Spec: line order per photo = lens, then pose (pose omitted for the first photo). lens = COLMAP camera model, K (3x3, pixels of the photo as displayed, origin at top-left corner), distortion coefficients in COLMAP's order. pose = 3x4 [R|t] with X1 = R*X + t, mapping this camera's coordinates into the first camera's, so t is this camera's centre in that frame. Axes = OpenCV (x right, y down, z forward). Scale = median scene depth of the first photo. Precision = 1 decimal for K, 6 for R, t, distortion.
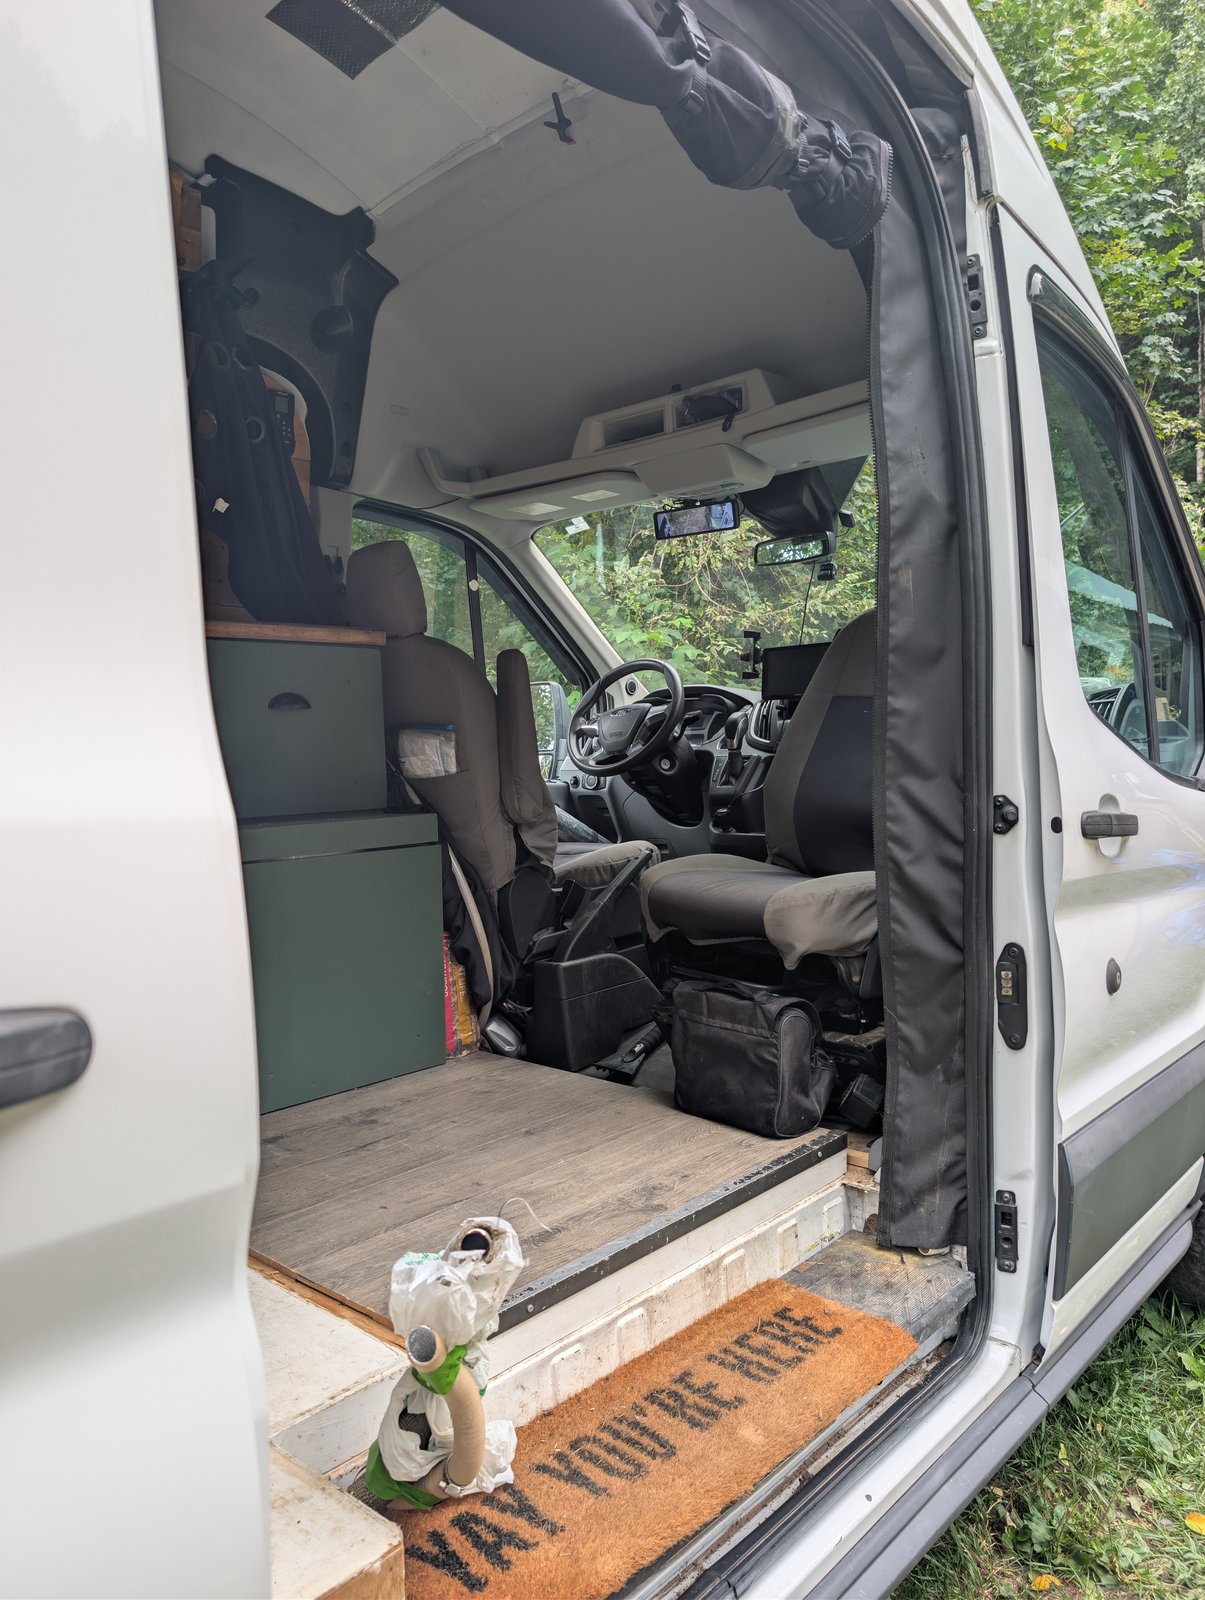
lens RADIAL K [[1150.3, 0, 605.3], [0, 1150.3, 808.1], [0, 0, 1]] dist [0.024098, -0.019350]
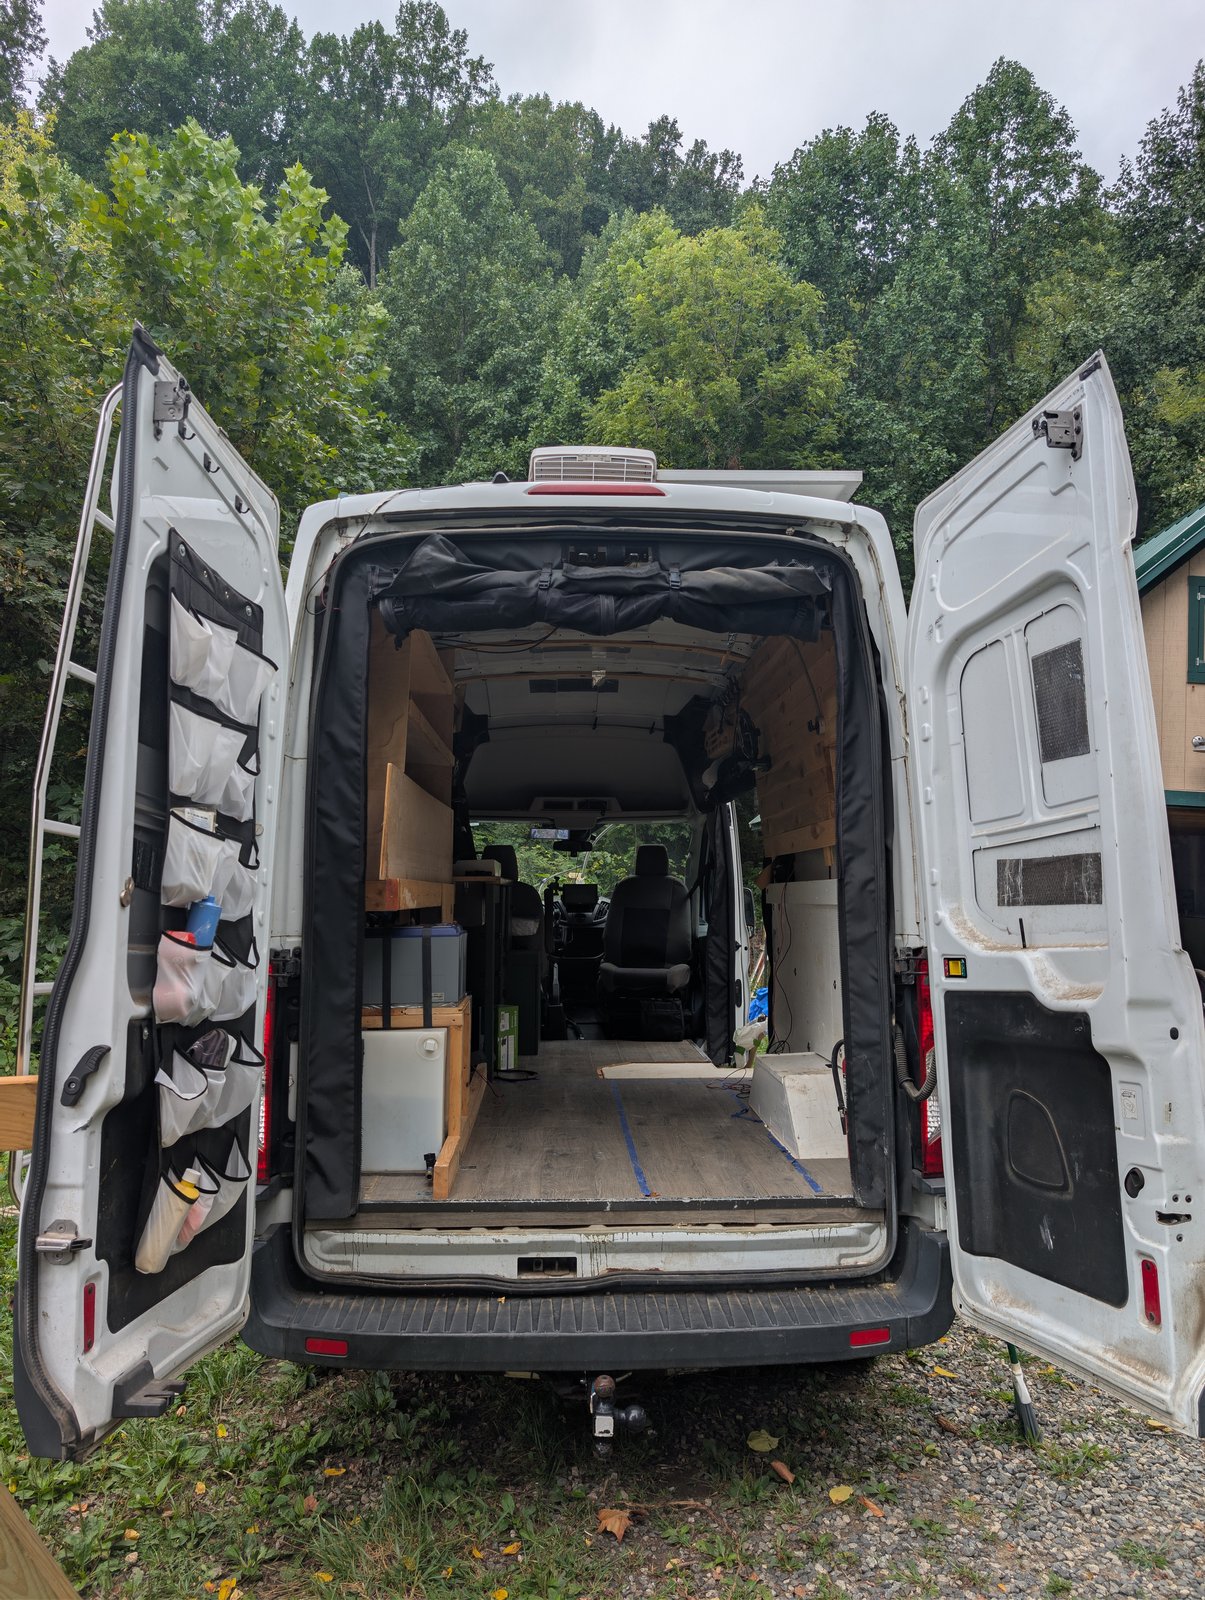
lens RADIAL K [[1150.3, 0, 597.6], [0, 1150.3, 788.4], [0, 0, 1]] dist [0.024098, -0.019350]
pose [[0.714215, 0.090147, 0.694097, -2.690001], [0.015459, 0.989398, -0.144406, 0.034655], [-0.699755, 0.113867, 0.705249, -1.459716]]
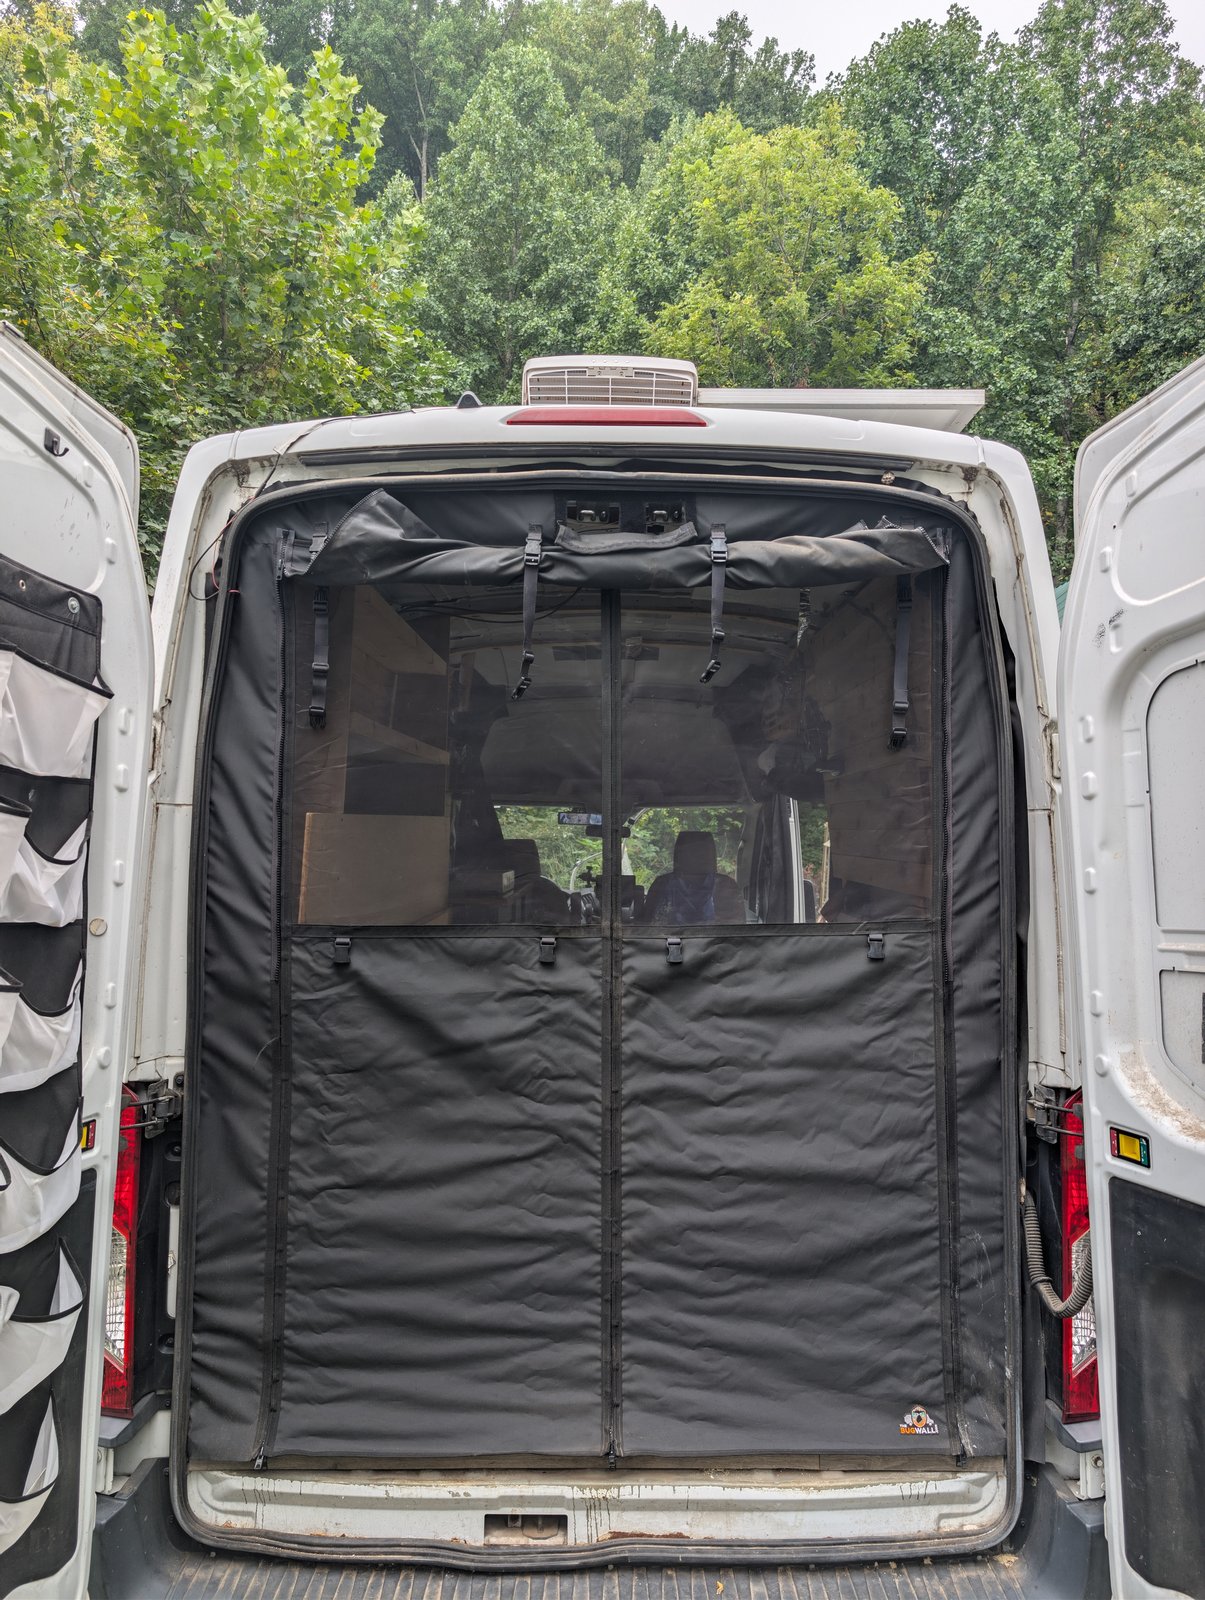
lens RADIAL K [[1150.3, 0, 615.0], [0, 1150.3, 792.9], [0, 0, 1]] dist [0.024098, -0.019350]
pose [[0.737116, 0.052546, 0.673720, -2.269689], [0.003265, 0.996684, -0.081308, -0.196350], [-0.675758, 0.062133, 0.734500, -1.116067]]
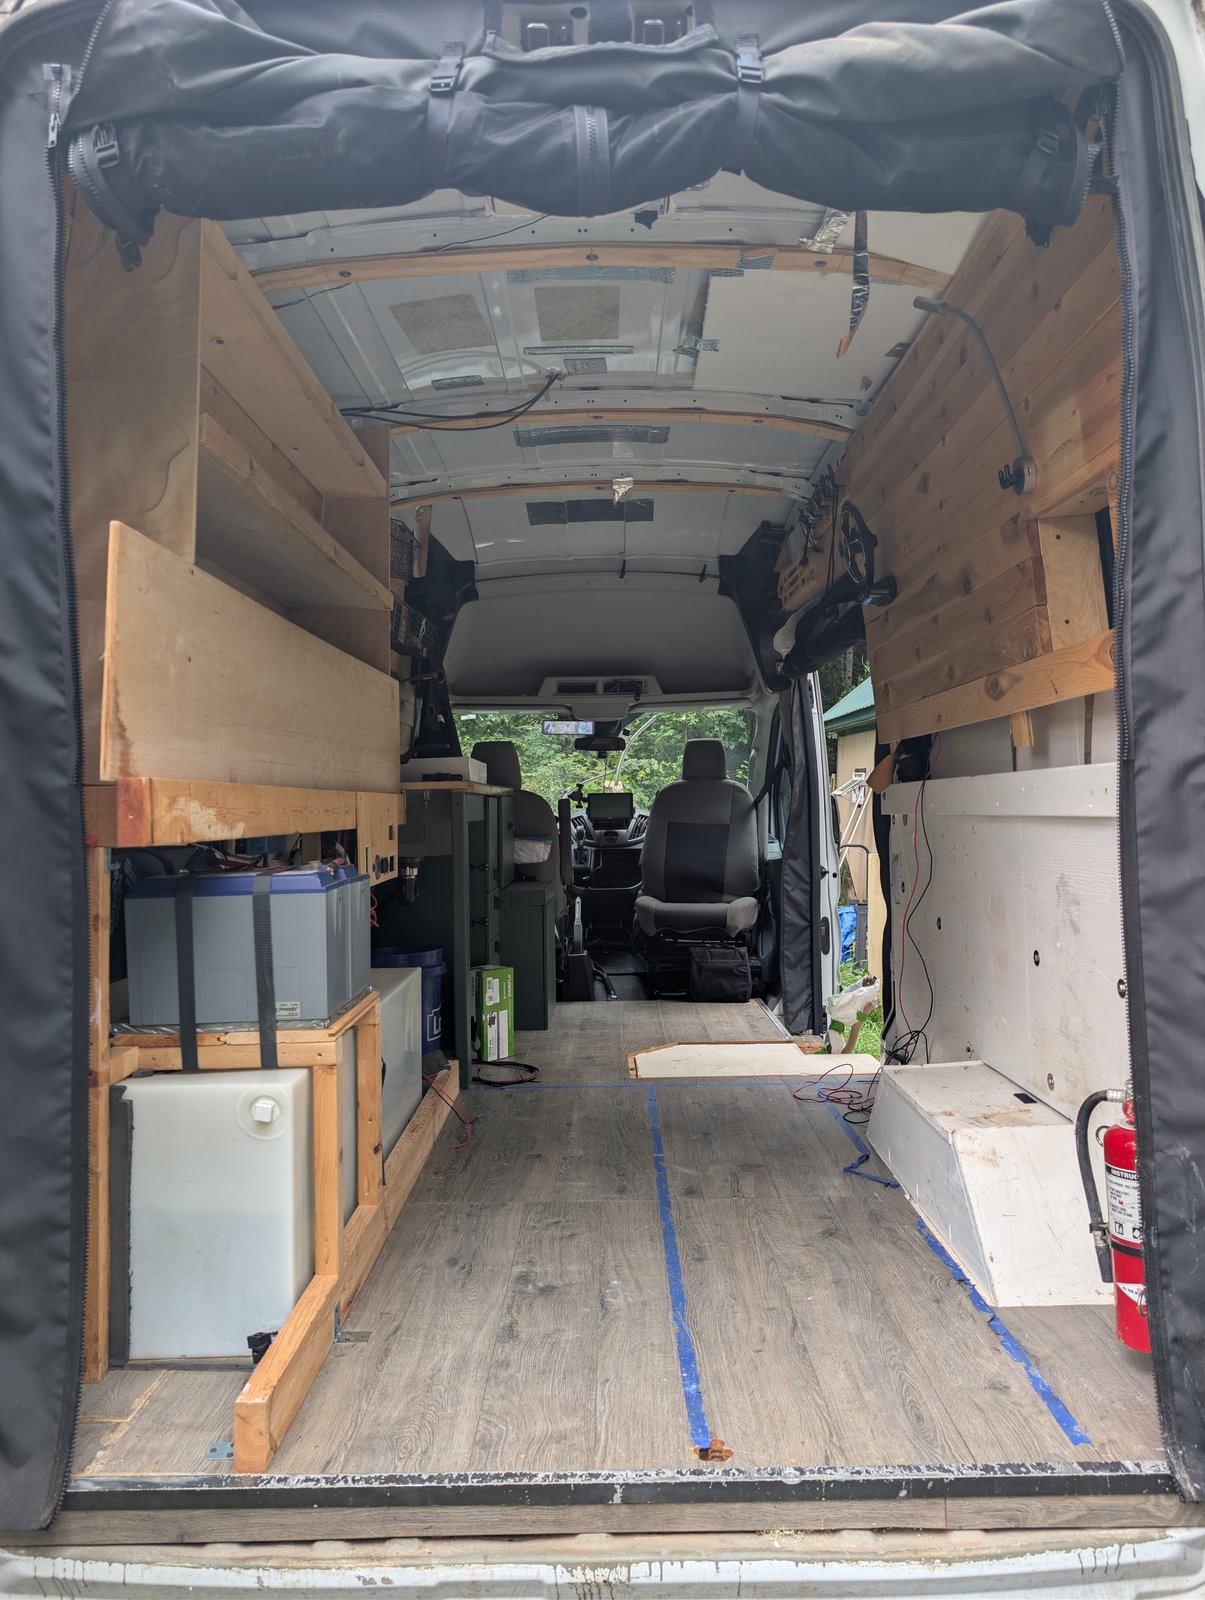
lens RADIAL K [[1150.3, 0, 596.9], [0, 1150.3, 795.3], [0, 0, 1]] dist [0.024098, -0.019350]
pose [[0.746511, 0.020517, 0.665057, -1.927473], [0.029689, 0.997502, -0.064099, -0.017397], [-0.664711, 0.067595, 0.744037, -0.752472]]
